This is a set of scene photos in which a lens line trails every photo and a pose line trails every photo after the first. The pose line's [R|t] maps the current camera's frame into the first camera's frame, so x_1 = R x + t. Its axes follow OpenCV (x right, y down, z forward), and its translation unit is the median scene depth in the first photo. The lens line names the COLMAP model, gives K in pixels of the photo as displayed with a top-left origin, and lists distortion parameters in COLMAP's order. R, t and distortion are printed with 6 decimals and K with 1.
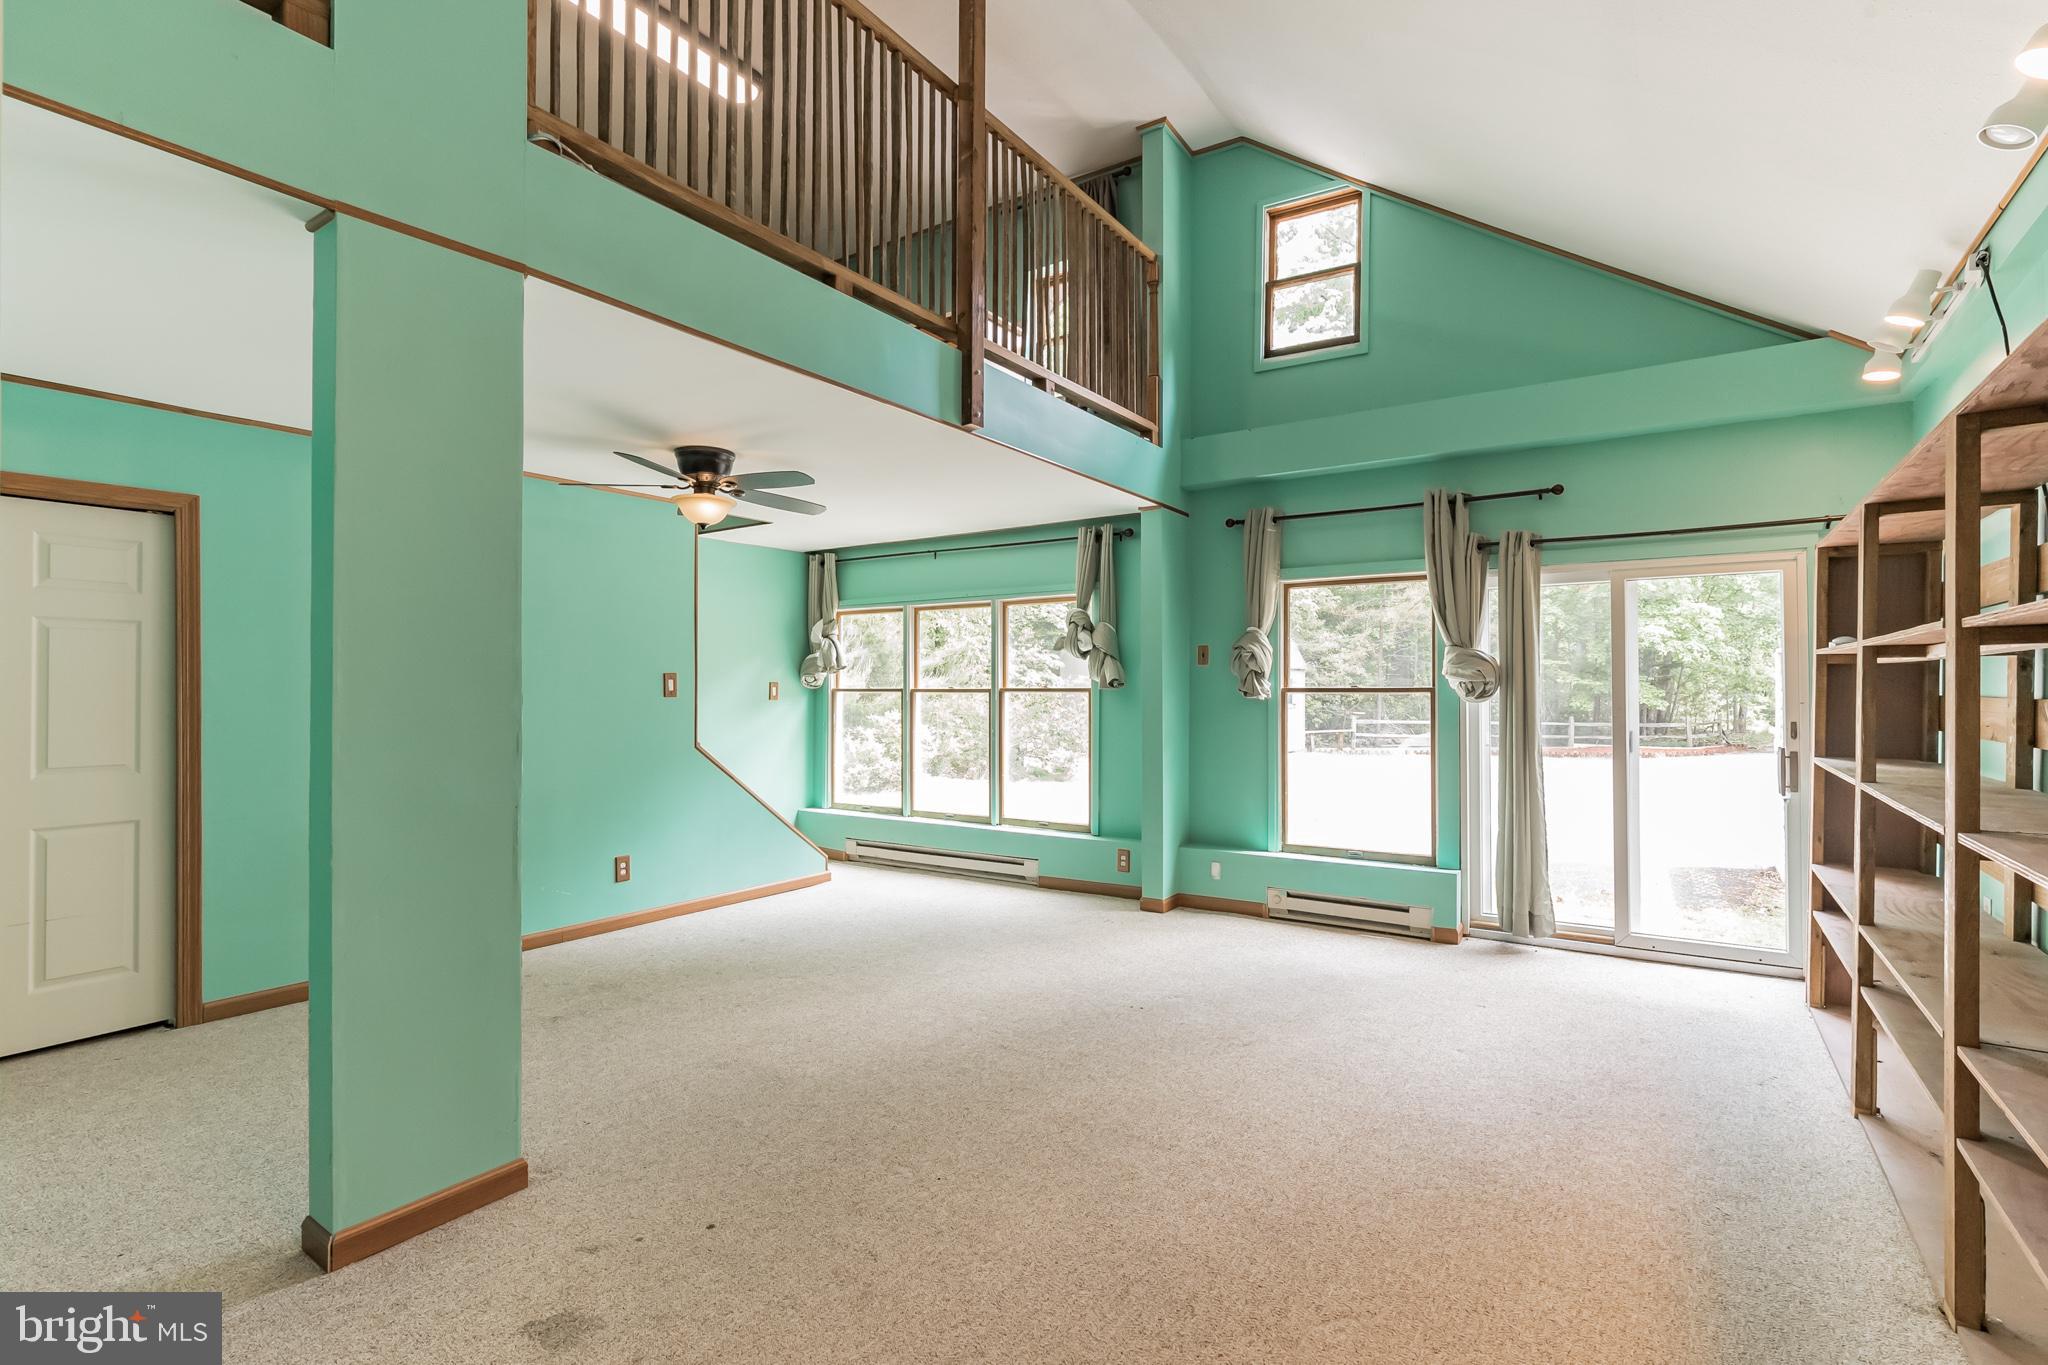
lens RADIAL K [[925.5, 0, 1039.9], [0, 925.5, 675.4], [0, 0, 1]] dist [-0.010808, 0.004092]
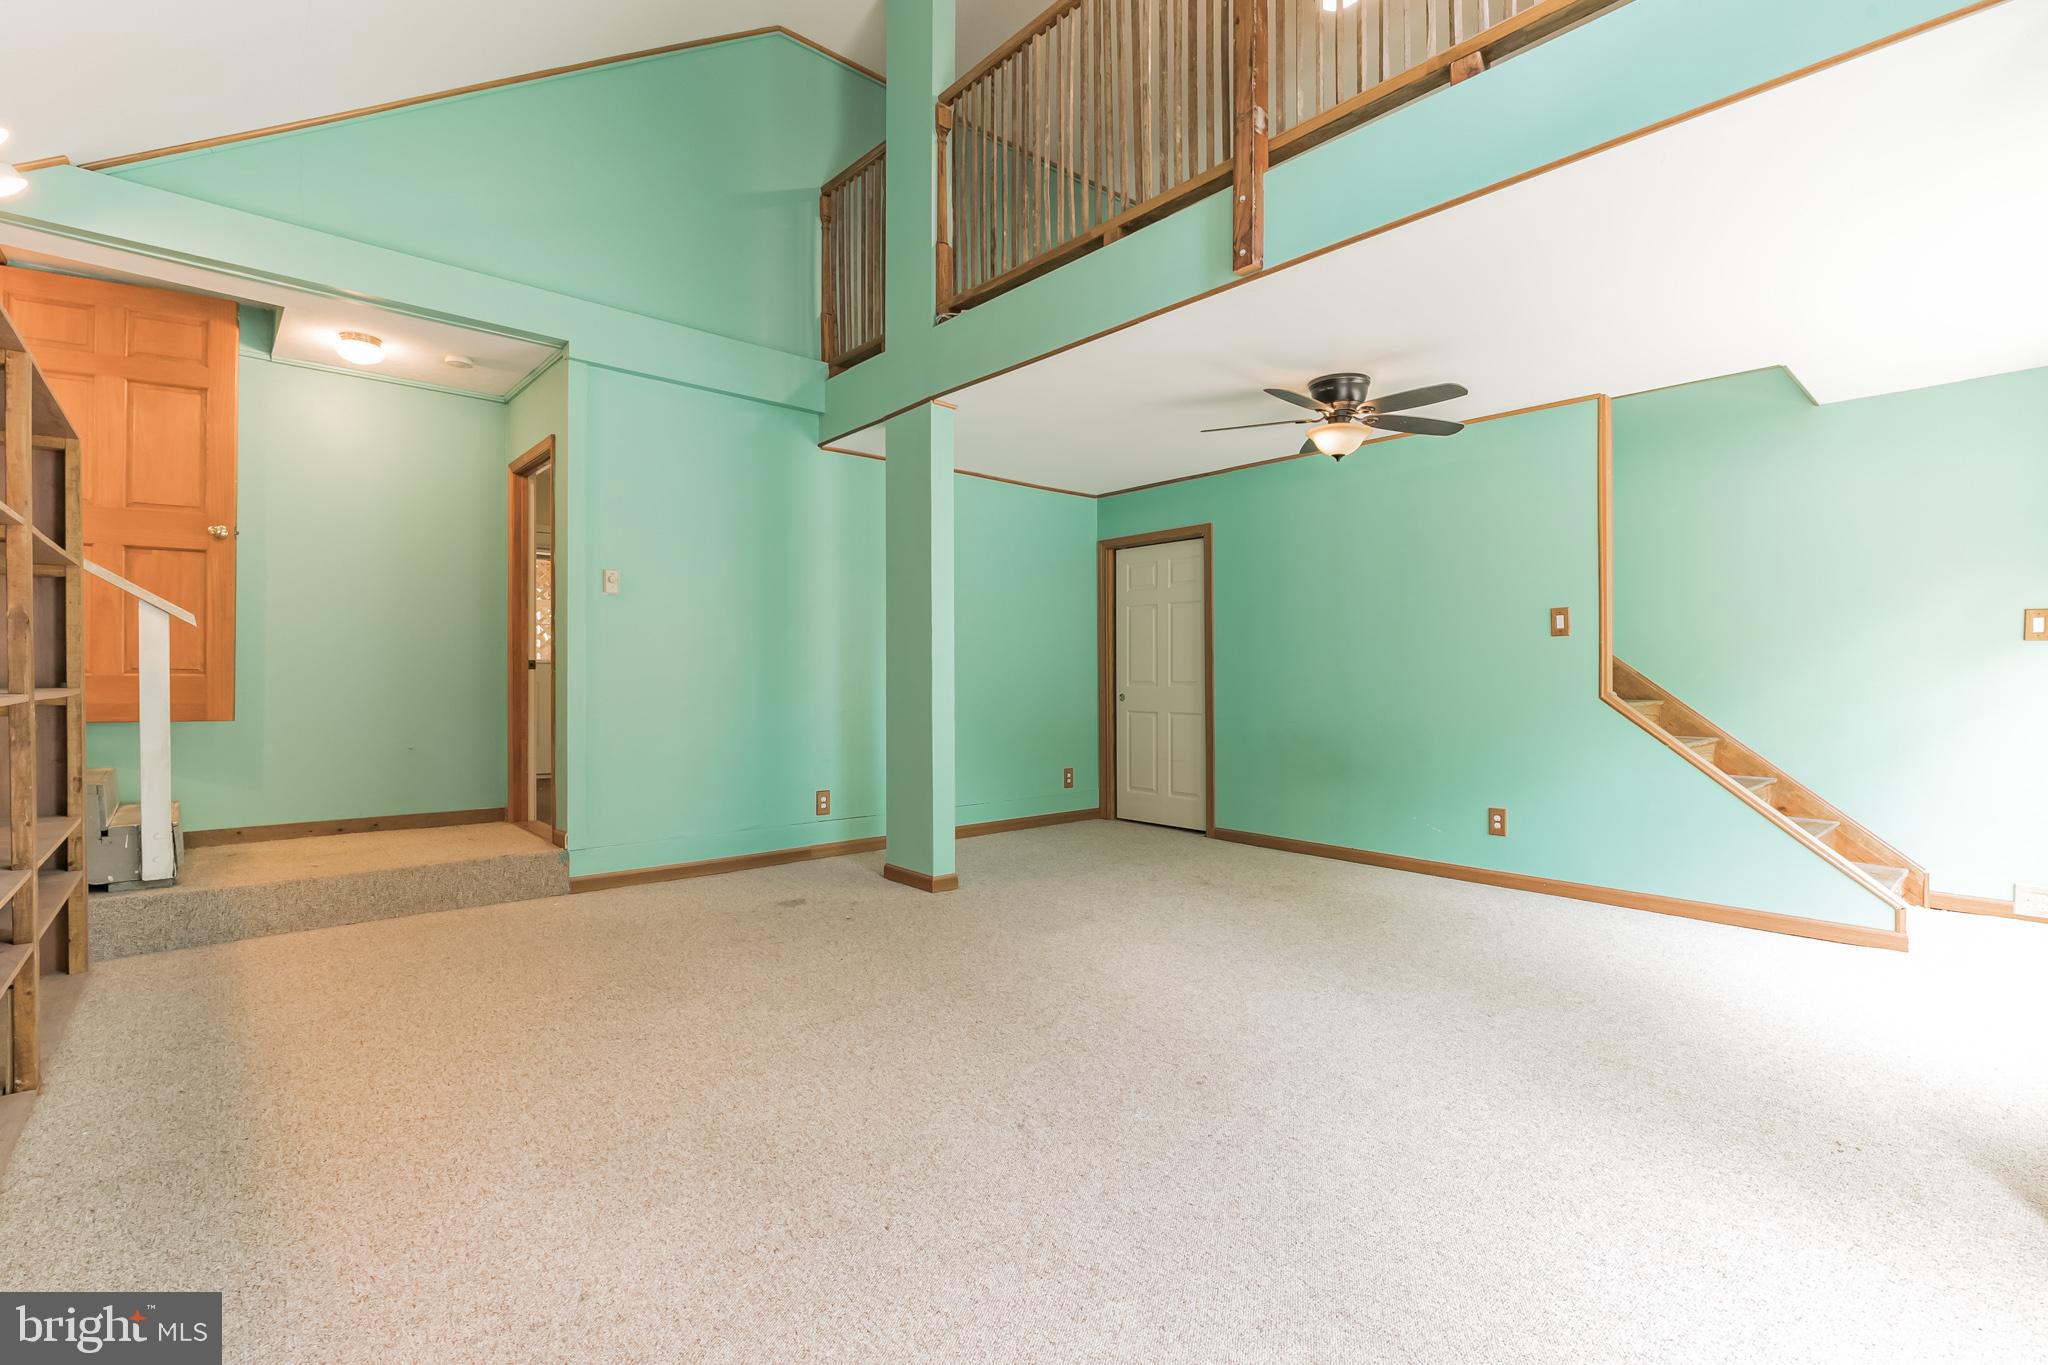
lens RADIAL K [[925.5, 0, 1035.8], [0, 925.5, 681.5], [0, 0, 1]] dist [-0.010808, 0.004092]
pose [[-0.243830, 0.006601, -0.969796, 0.526319], [0.016264, 0.999864, 0.002717, 0.054148], [0.969682, -0.015110, -0.243904, 0.728379]]
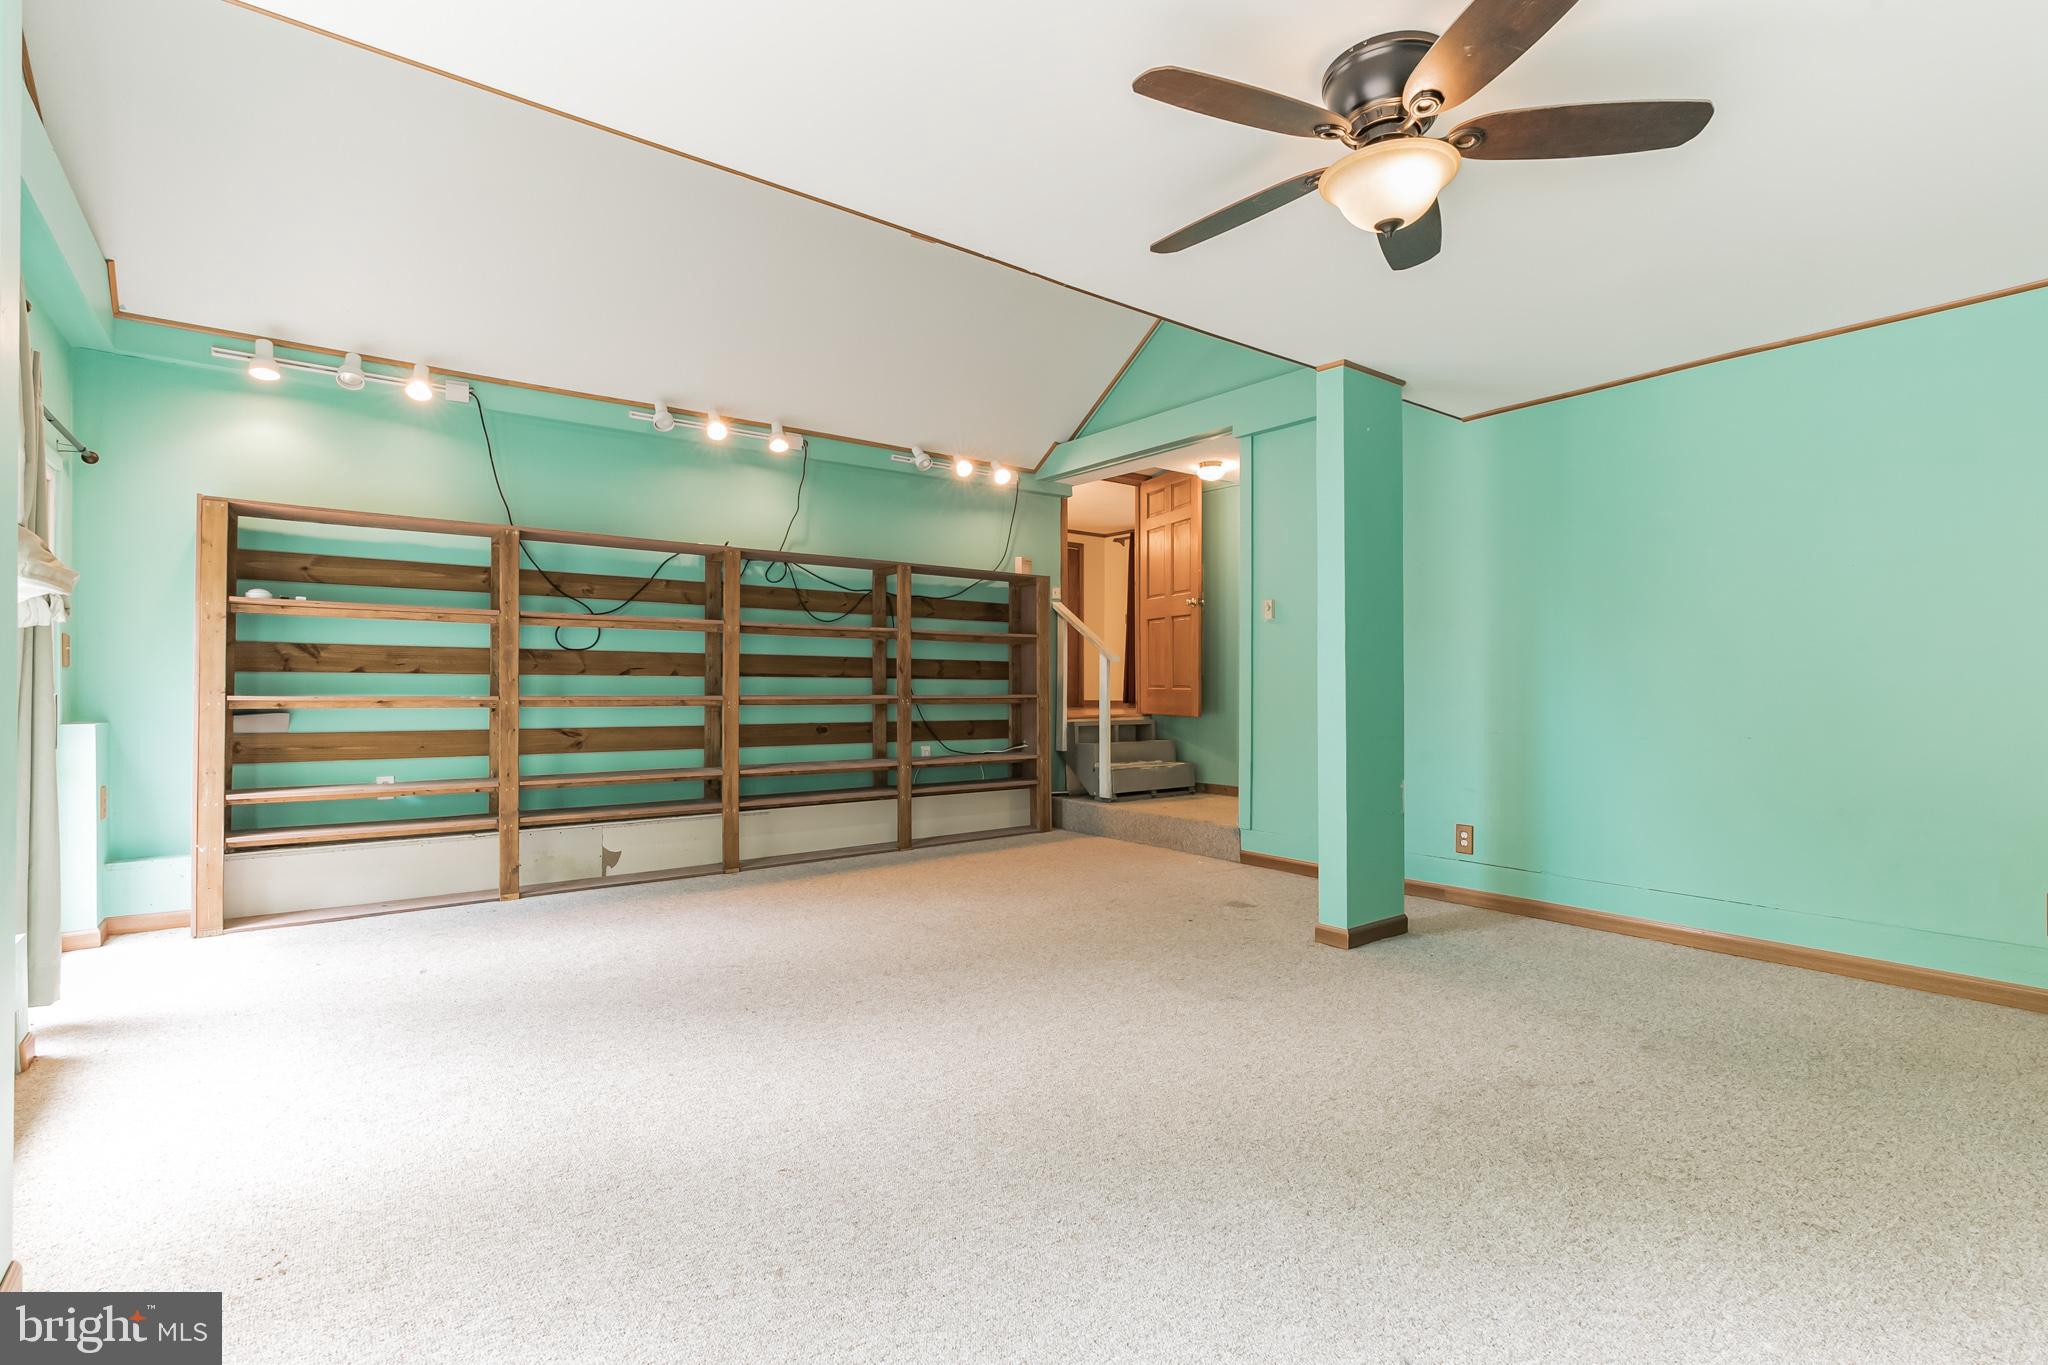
lens RADIAL K [[925.5, 0, 1035.9], [0, 925.5, 695.3], [0, 0, 1]] dist [-0.010808, 0.004092]
pose [[-0.948813, -0.000994, 0.315838, -0.266217], [-0.005130, 0.999912, -0.012265, 0.065499], [-0.315798, -0.013257, -0.948734, 1.171007]]
